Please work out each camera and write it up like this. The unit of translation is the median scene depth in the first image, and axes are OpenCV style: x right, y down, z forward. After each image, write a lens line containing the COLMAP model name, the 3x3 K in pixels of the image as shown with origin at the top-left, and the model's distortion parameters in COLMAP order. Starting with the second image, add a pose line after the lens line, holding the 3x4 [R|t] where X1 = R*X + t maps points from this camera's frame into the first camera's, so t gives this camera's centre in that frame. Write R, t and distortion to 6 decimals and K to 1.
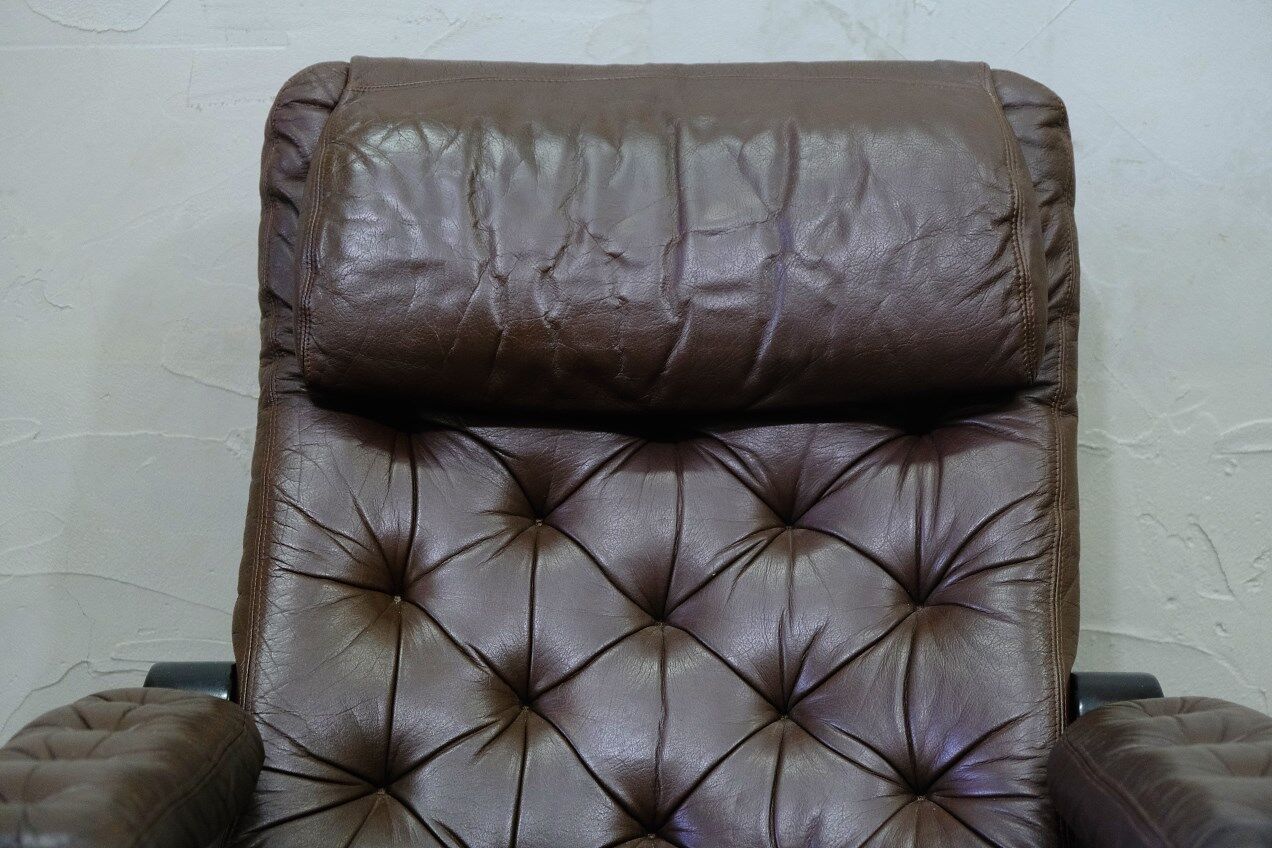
lens RADIAL K [[2452.5, 0, 665.3], [0, 2452.5, 410.6], [0, 0, 1]] dist [0.029198, 0.000000]
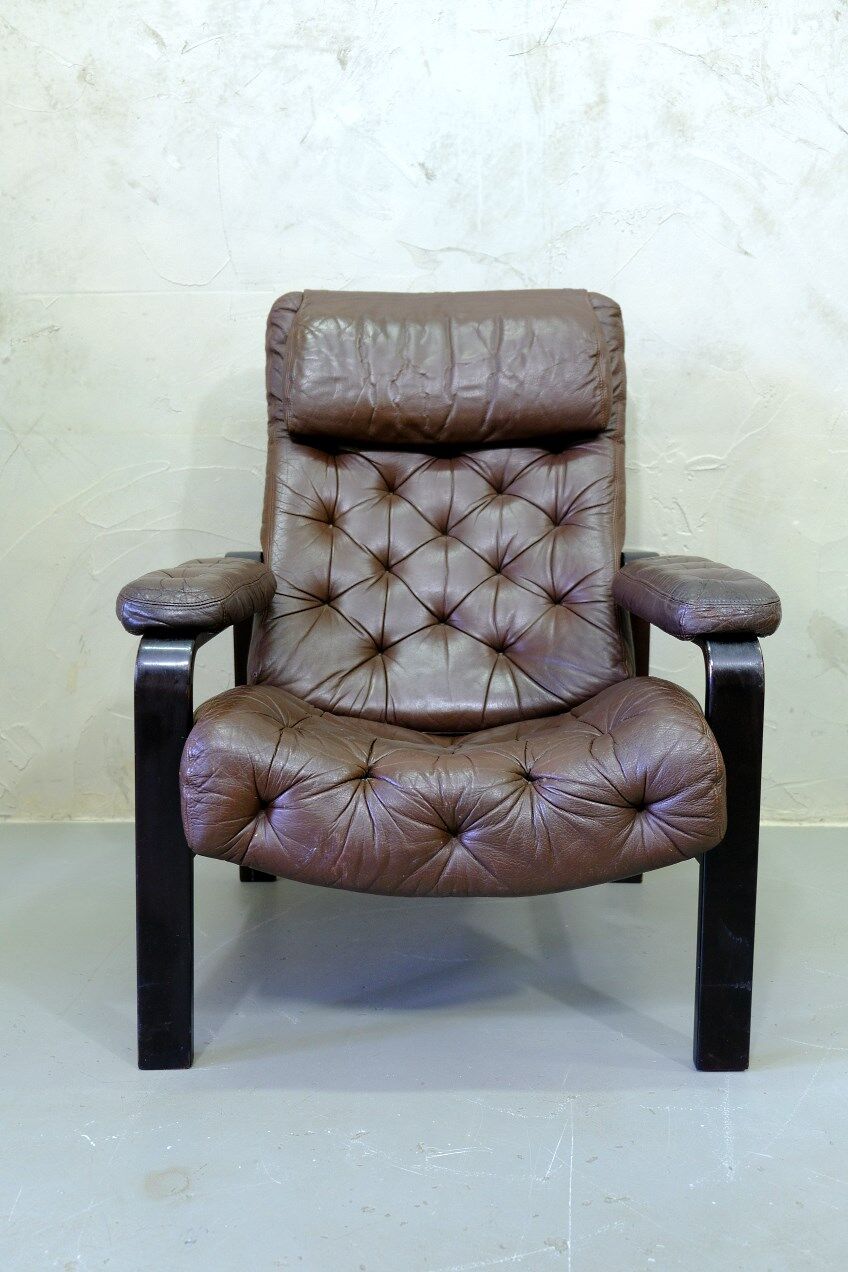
lens RADIAL K [[1106.8, 0, 446.5], [0, 1106.8, 636.9], [0, 0, 1]] dist [0.022170, -0.022401]
pose [[0.999888, -0.011795, 0.009260, -0.010959], [0.010764, 0.994472, 0.104451, 0.070432], [-0.010441, -0.104340, 0.994487, -0.046845]]
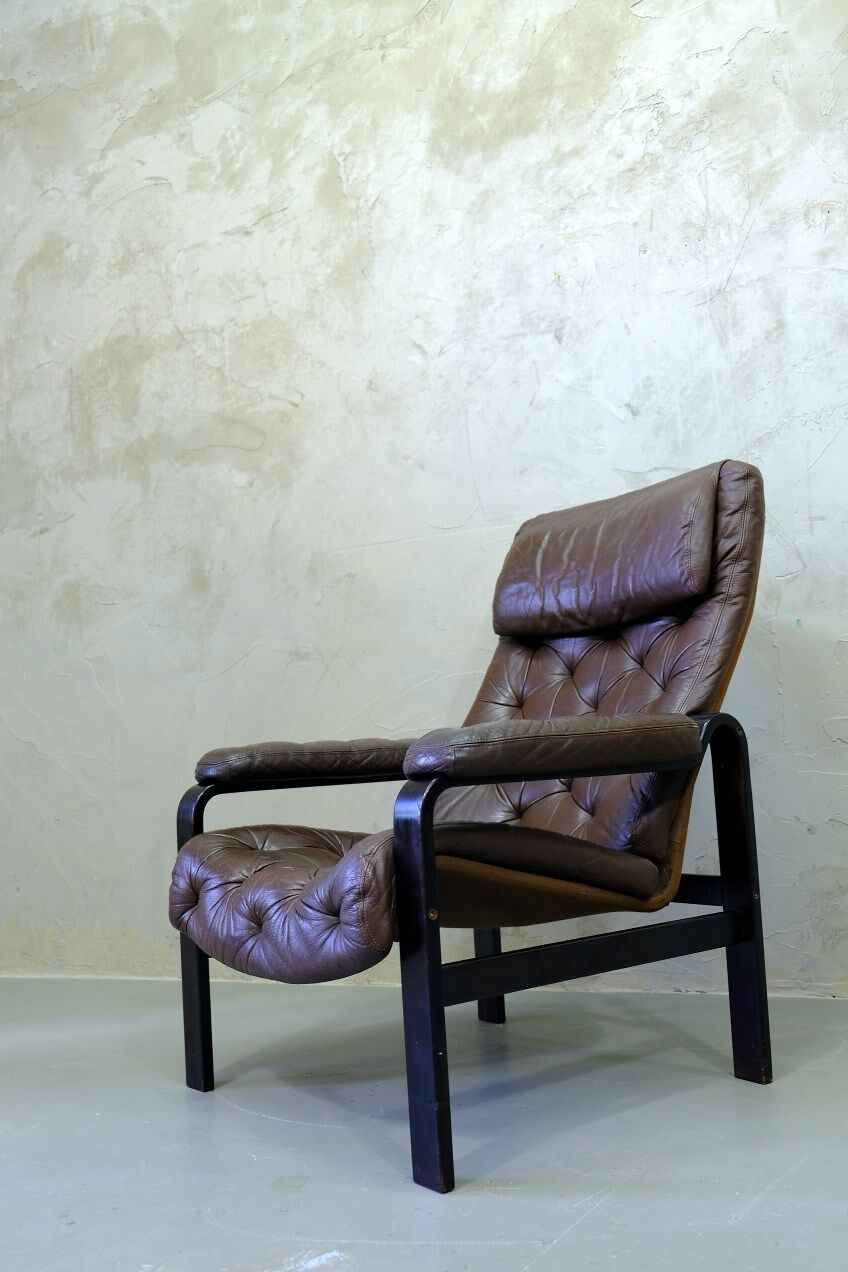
lens RADIAL K [[1198.0, 0, 435.3], [0, 1198.0, 634.5], [0, 0, 1]] dist [0.001518, 0.000000]
pose [[0.918053, -0.104042, -0.382563, 0.293192], [0.058507, 0.989940, -0.128824, 0.155446], [0.392117, 0.095885, 0.914904, -0.253213]]
